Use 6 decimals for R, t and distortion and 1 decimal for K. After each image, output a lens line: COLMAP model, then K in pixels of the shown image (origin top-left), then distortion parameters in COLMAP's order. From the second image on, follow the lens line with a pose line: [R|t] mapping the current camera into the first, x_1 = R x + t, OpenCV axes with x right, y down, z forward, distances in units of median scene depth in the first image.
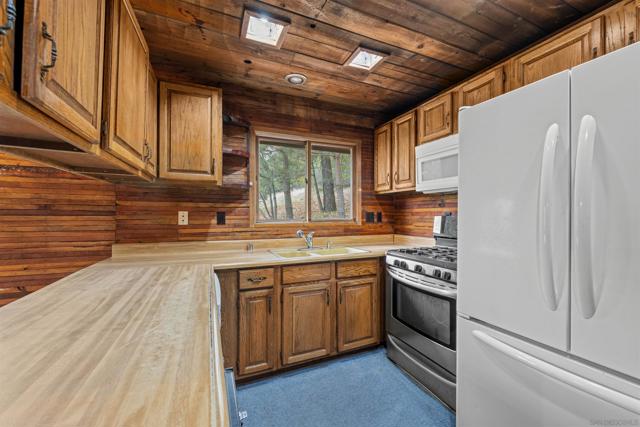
lens RADIAL K [[254.1, 0, 319.4], [0, 254.1, 213.2], [0, 0, 1]] dist [-0.003061, -0.000010]
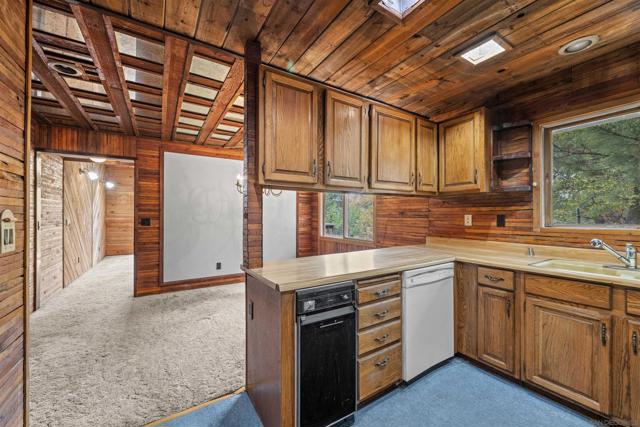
lens RADIAL K [[254.1, 0, 320.3], [0, 254.1, 214.5], [0, 0, 1]] dist [-0.003061, -0.000010]
pose [[0.155223, -0.005778, -0.987863, 0.614334], [0.007665, 0.999960, -0.004644, -0.008917], [0.987850, -0.006851, 0.155261, 0.100452]]
